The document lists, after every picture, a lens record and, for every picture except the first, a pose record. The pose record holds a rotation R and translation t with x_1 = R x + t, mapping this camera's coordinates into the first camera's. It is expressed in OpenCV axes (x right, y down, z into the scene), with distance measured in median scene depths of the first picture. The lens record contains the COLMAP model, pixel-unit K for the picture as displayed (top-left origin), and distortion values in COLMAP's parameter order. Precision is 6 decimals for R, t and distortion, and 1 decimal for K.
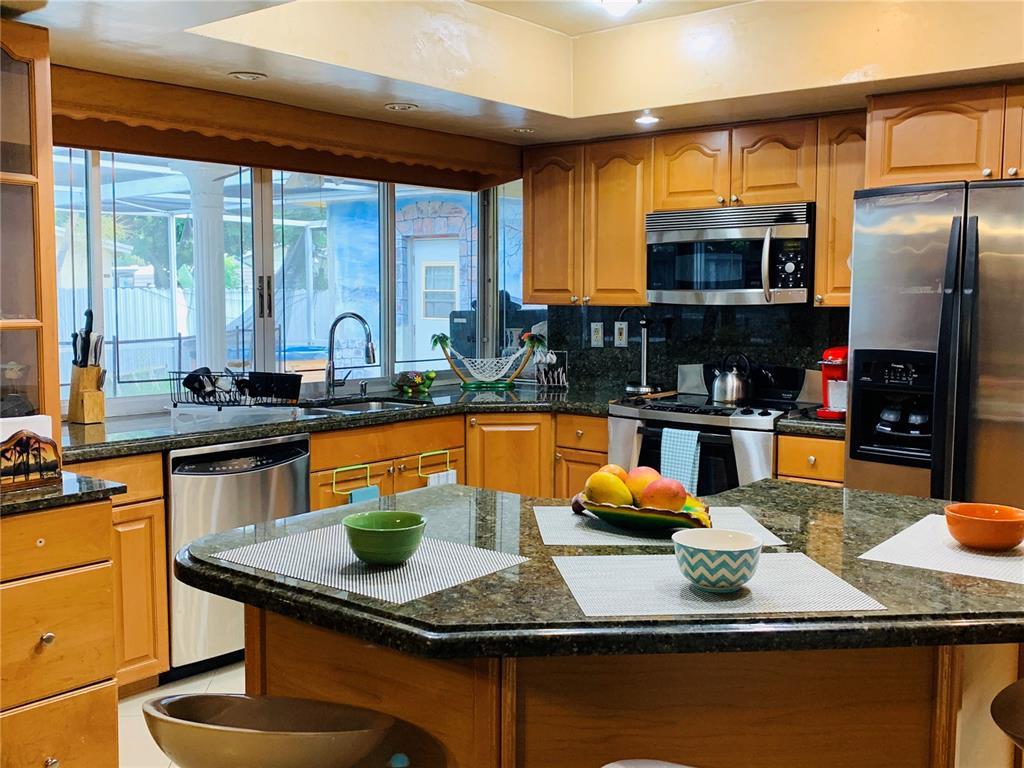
lens RADIAL K [[1050.2, 0, 508.6], [0, 1050.2, 382.2], [0, 0, 1]] dist [0.047973, 0.000000]
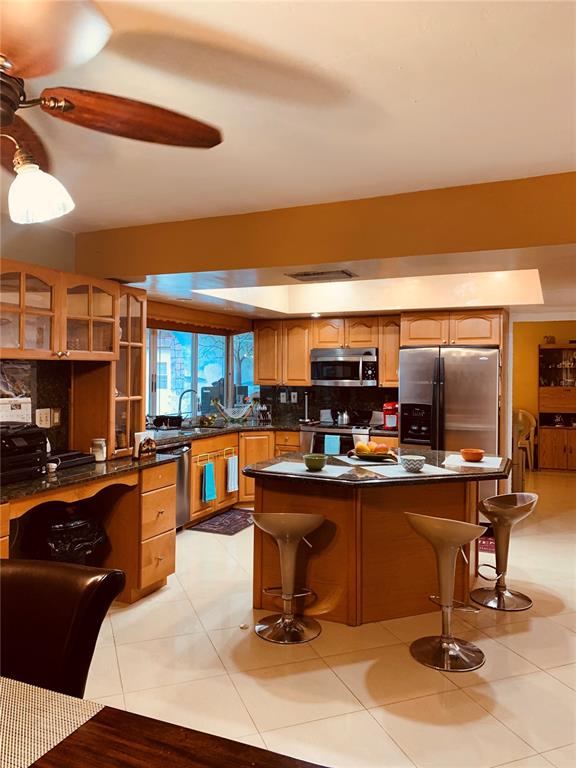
lens RADIAL K [[593.8, 0, 286.4], [0, 593.8, 380.8], [0, 0, 1]] dist [0.033870, 0.001336]
pose [[0.964974, -0.000756, 0.262345, -0.334579], [0.018653, 0.997663, -0.065737, 0.006055], [-0.261682, 0.068328, 0.962732, -0.382463]]
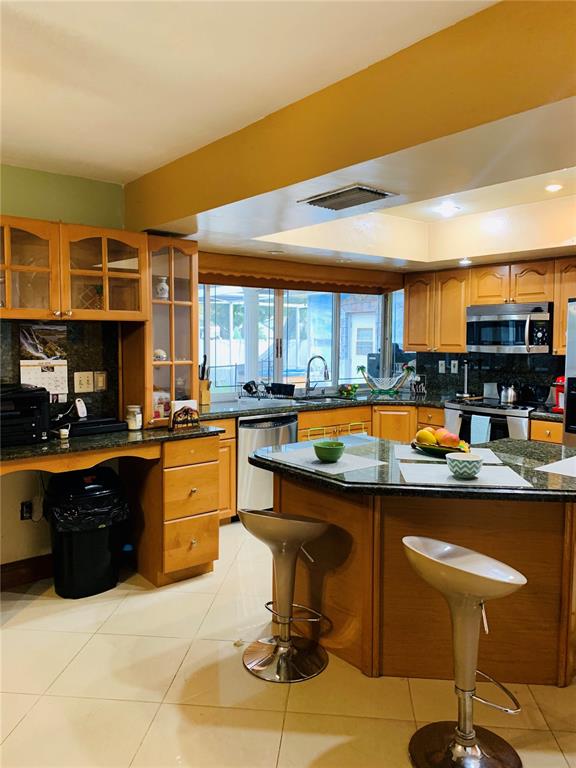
lens RADIAL K [[593.8, 0, 285.0], [0, 593.8, 379.5], [0, 0, 1]] dist [0.033870, 0.001336]
pose [[0.978946, 0.016473, -0.203453, 0.030901], [-0.019585, 0.999720, -0.013291, -0.001333], [0.203177, 0.016995, 0.978995, -0.197021]]
